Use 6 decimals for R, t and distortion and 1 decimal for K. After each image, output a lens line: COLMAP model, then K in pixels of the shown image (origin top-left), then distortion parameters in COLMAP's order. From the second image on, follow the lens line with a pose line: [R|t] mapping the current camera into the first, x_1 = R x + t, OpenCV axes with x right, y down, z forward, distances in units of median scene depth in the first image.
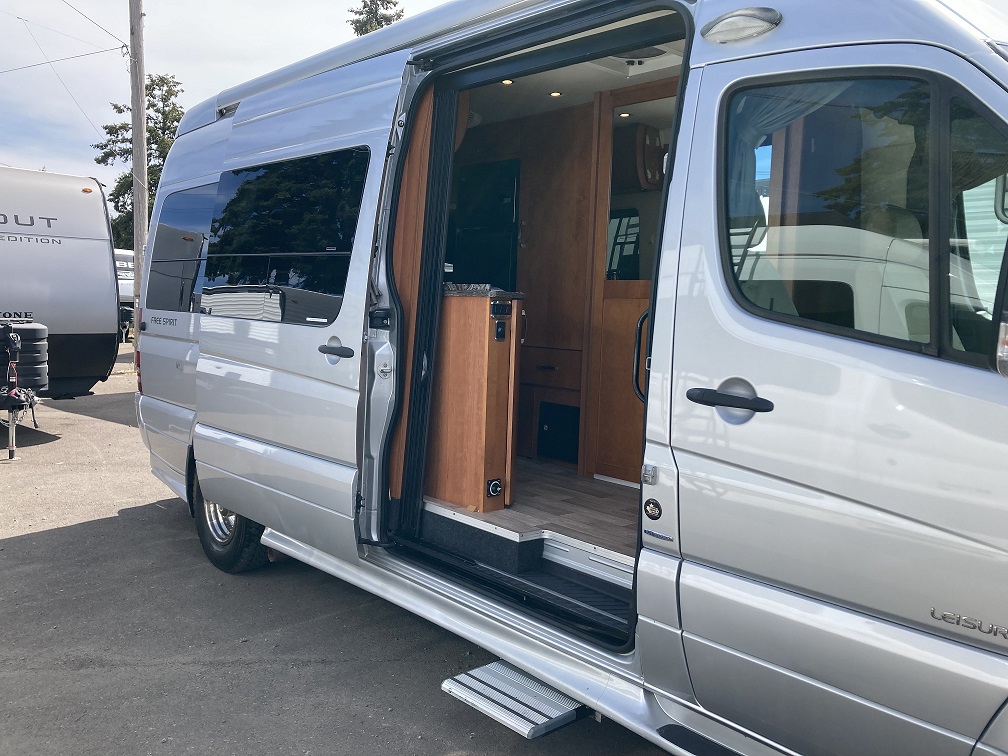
lens RADIAL K [[827.9, 0, 495.4], [0, 827.9, 380.0], [0, 0, 1]] dist [0.024325, -0.009134]
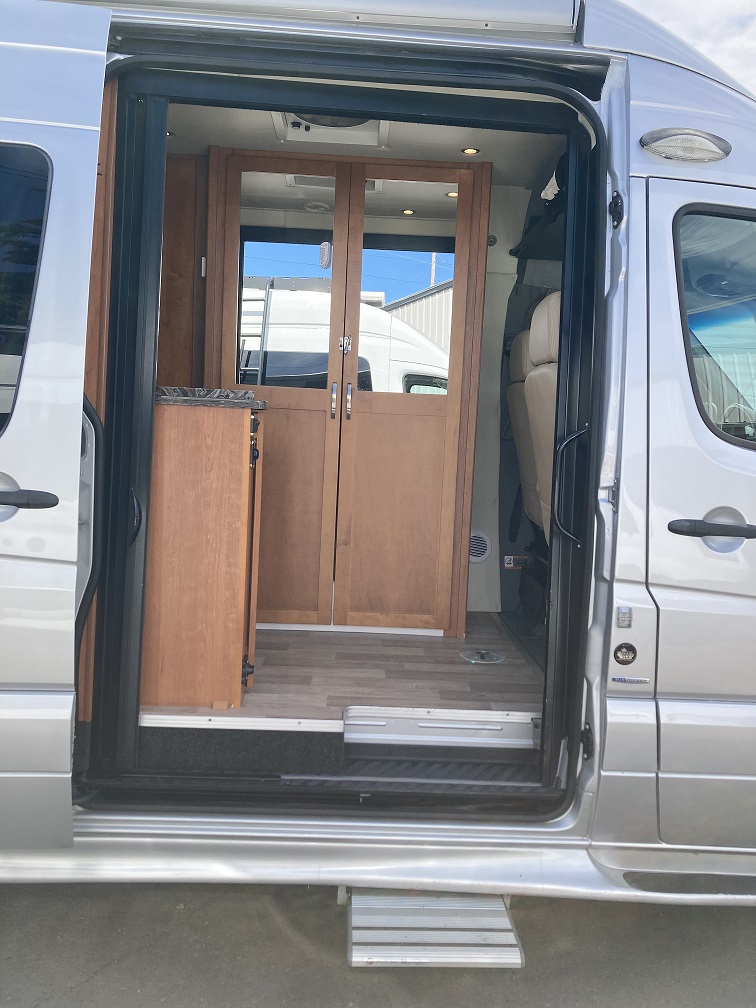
lens RADIAL K [[810.4, 0, 378.0], [0, 810.4, 504.0], [0, 0, 1]] dist [0.034519, -0.012869]
pose [[0.633390, -0.074226, 0.770264, -0.584030], [0.044593, 0.997236, 0.059430, -0.066175], [-0.772546, -0.003294, 0.634950, 0.559345]]
